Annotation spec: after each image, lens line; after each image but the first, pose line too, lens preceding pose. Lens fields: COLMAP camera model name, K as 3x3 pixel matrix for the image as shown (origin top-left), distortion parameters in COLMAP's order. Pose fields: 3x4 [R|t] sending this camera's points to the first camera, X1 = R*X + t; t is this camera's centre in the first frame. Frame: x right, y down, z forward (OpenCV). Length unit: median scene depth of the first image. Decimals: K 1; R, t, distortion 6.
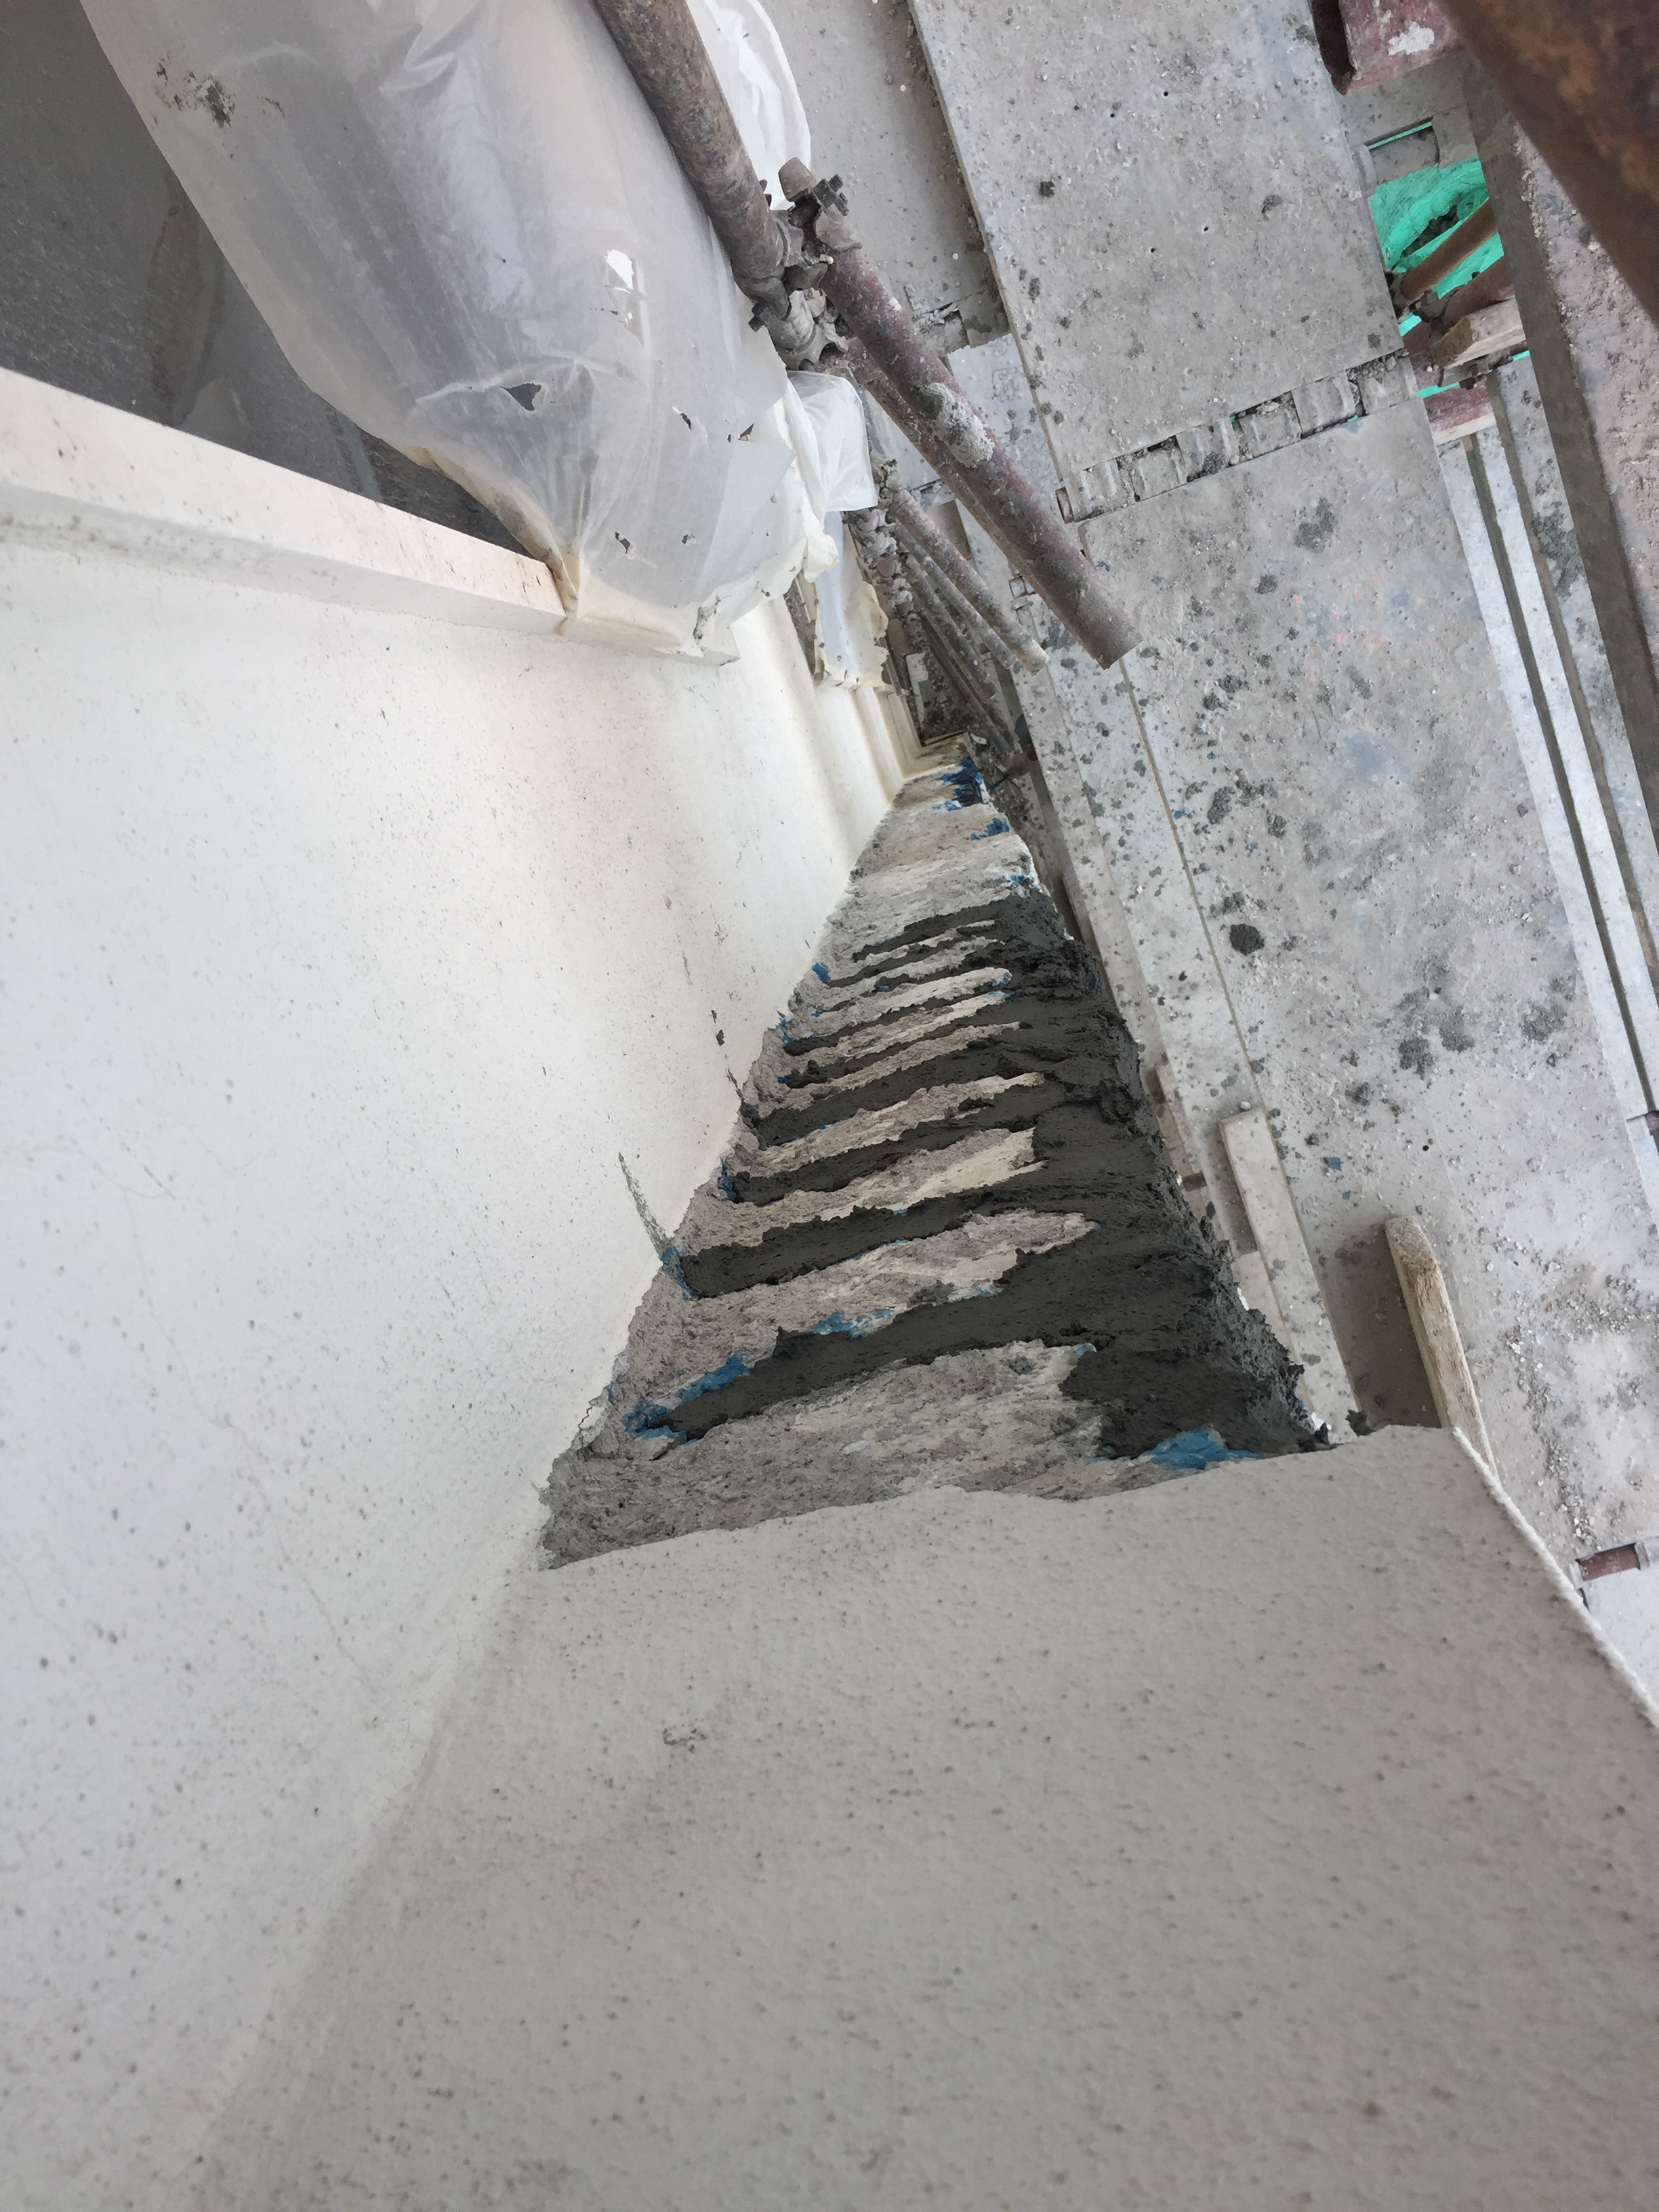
lens RADIAL K [[1923.1, 0, 831.2], [0, 1923.1, 1125.8], [0, 0, 1]] dist [0.077736, -0.111631]
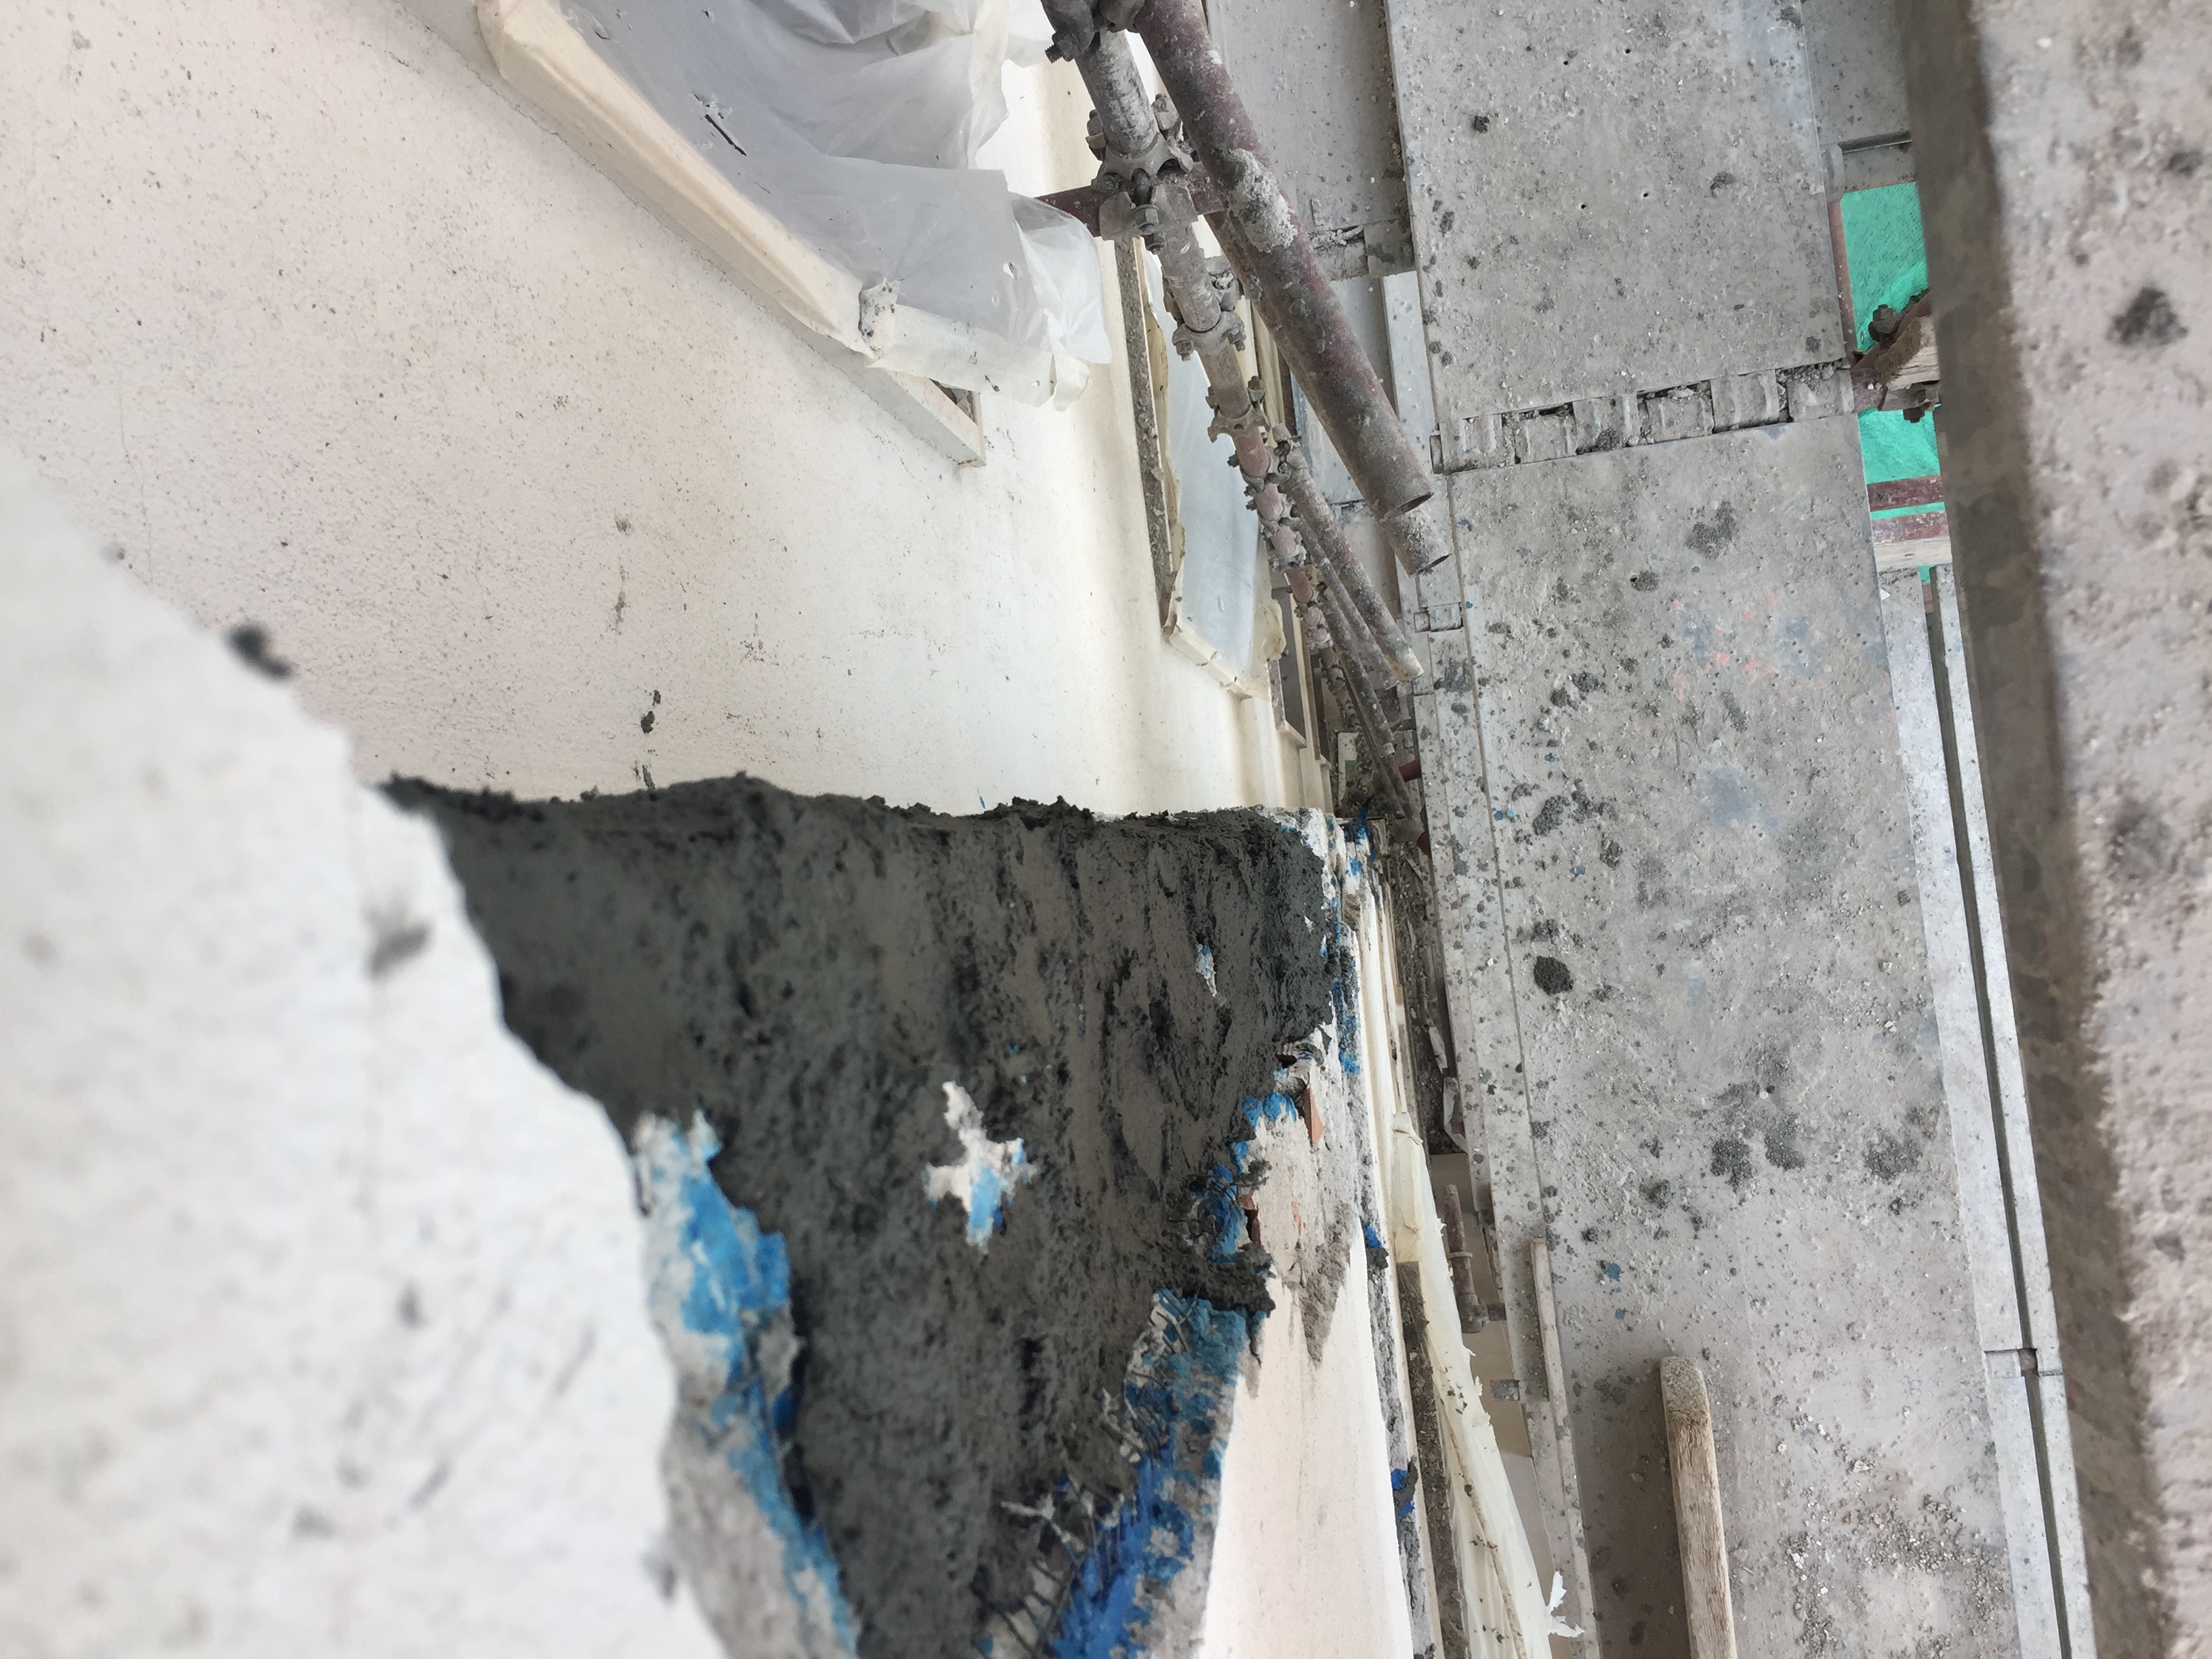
lens RADIAL K [[1923.1, 0, 1089.3], [0, 1923.1, 806.2], [0, 0, 1]] dist [0.077736, -0.111631]
pose [[0.971154, 0.218982, -0.094376, 0.083684], [-0.233259, 0.954585, -0.185357, 0.037871], [0.049500, 0.202025, 0.978129, 0.149857]]
